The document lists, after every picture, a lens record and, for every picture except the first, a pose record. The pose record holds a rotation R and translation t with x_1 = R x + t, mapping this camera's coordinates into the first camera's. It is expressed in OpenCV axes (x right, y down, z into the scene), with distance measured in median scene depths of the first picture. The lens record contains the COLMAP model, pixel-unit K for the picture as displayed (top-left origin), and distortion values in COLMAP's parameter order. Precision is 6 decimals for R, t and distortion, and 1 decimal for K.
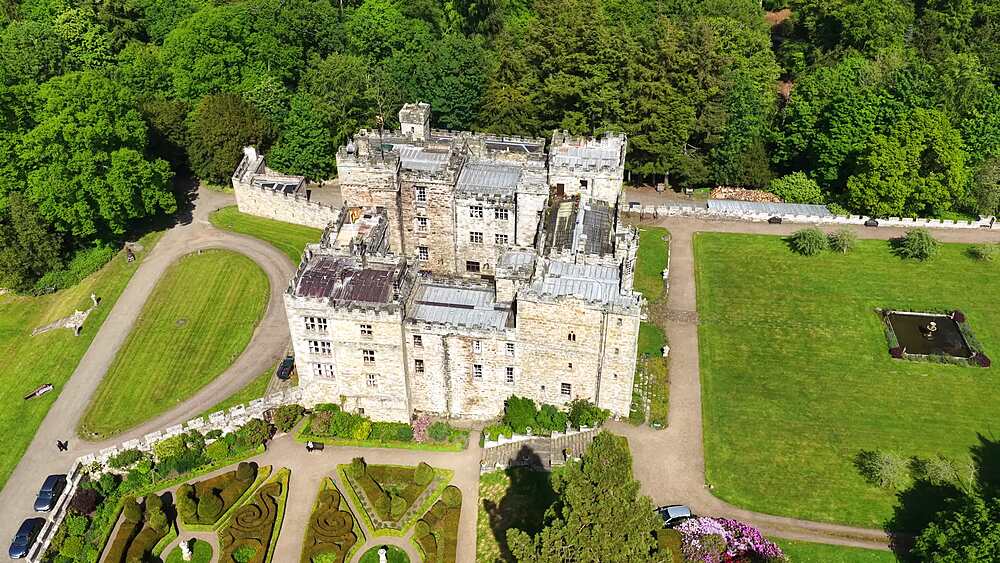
lens RADIAL K [[854.3, 0, 502.5], [0, 854.3, 280.0], [0, 0, 1]] dist [-0.008937, 0.029093]
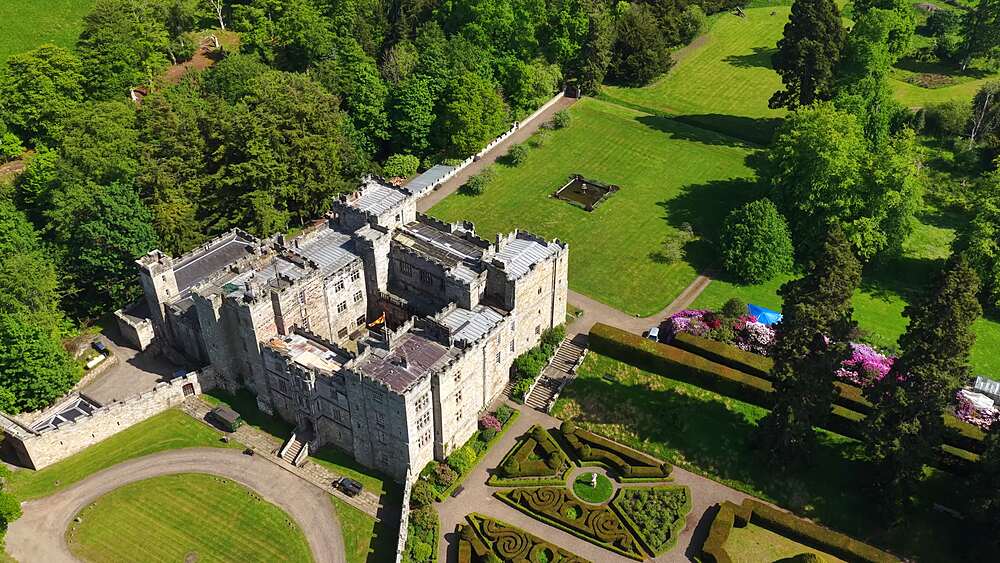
lens RADIAL K [[854.3, 0, 498.4], [0, 854.3, 279.1], [0, 0, 1]] dist [-0.008937, 0.029093]
pose [[0.472812, -0.517913, 0.712892, -0.767208], [0.513283, 0.819484, 0.254926, -0.278676], [-0.716233, 0.245383, 0.653297, 0.092607]]
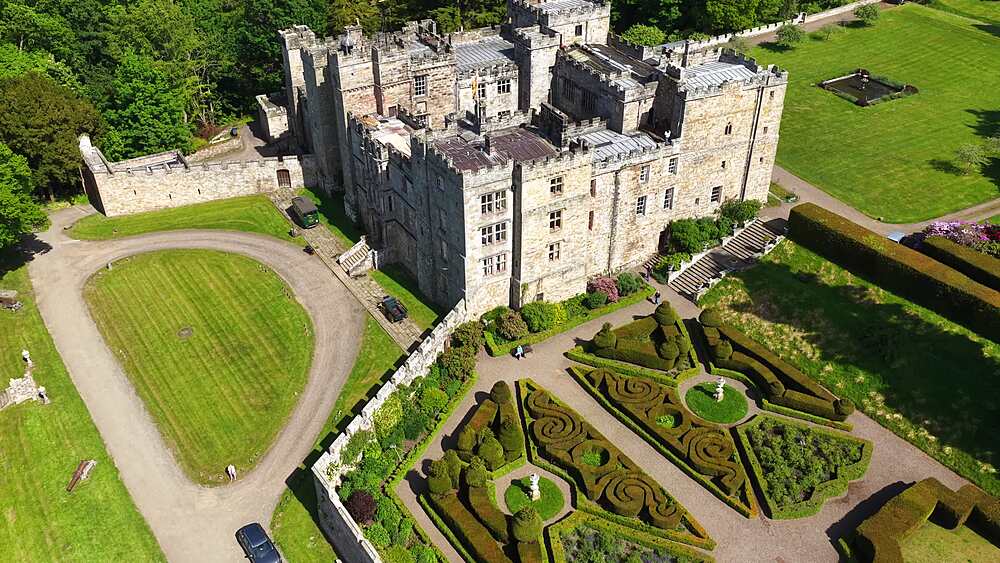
lens RADIAL K [[854.3, 0, 499.0], [0, 854.3, 280.9], [0, 0, 1]] dist [-0.008937, 0.029093]
pose [[0.802213, -0.333454, 0.495239, -0.542719], [0.351241, 0.934350, 0.060159, 0.062473], [-0.482787, 0.125688, 0.866671, 0.238548]]
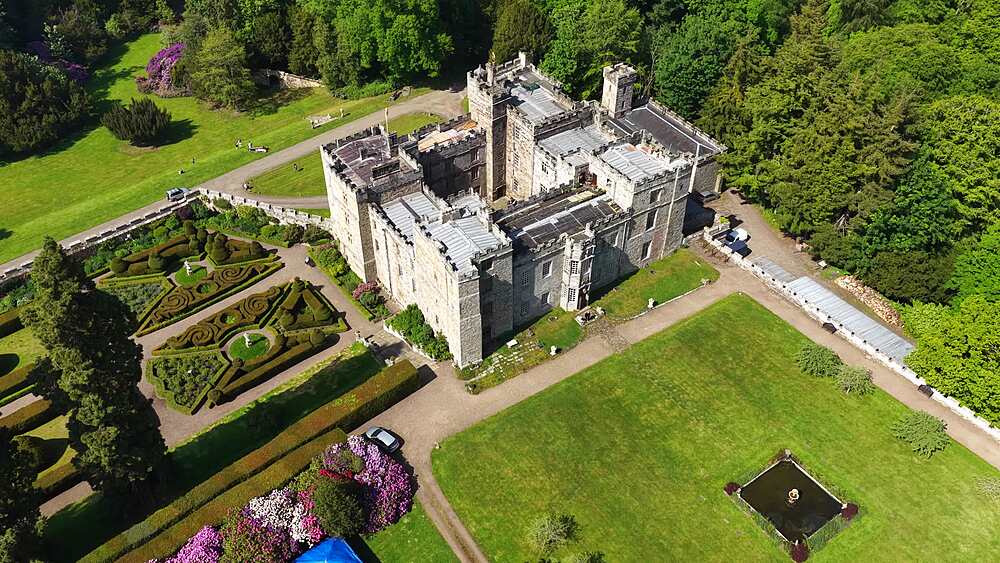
lens RADIAL K [[854.3, 0, 506.7], [0, 854.3, 285.6], [0, 0, 1]] dist [-0.008937, 0.029093]
pose [[0.672327, 0.492854, -0.552332, 0.636504], [-0.438805, 0.866260, 0.238839, -0.194464], [0.596176, 0.081788, 0.798677, 0.105482]]
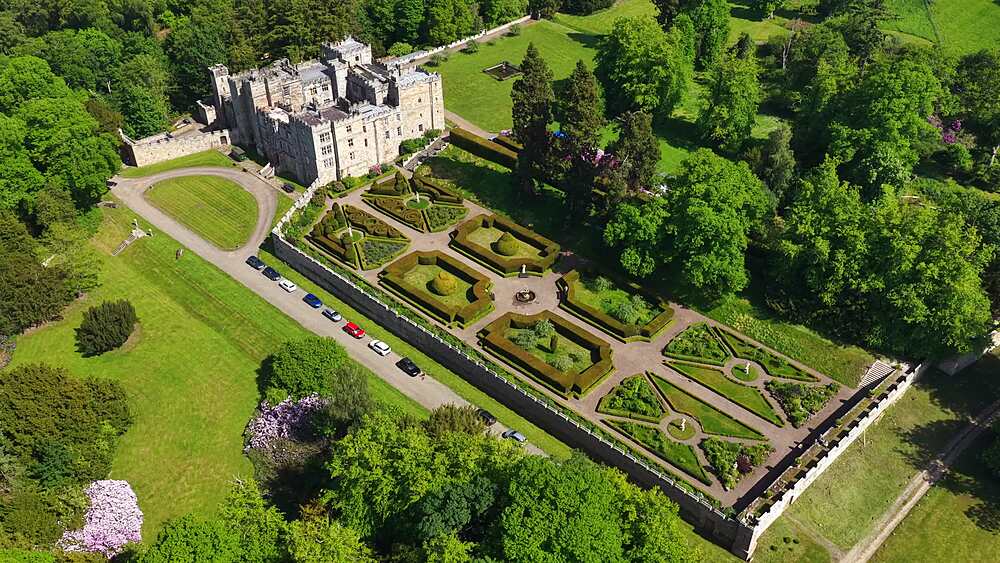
lens RADIAL K [[854.3, 0, 498.0], [0, 854.3, 283.3], [0, 0, 1]] dist [-0.008937, 0.029093]
pose [[0.668353, -0.443296, 0.597322, -1.144899], [0.439872, 0.883106, 0.163208, 0.180705], [-0.599848, 0.153665, 0.785220, -0.744755]]
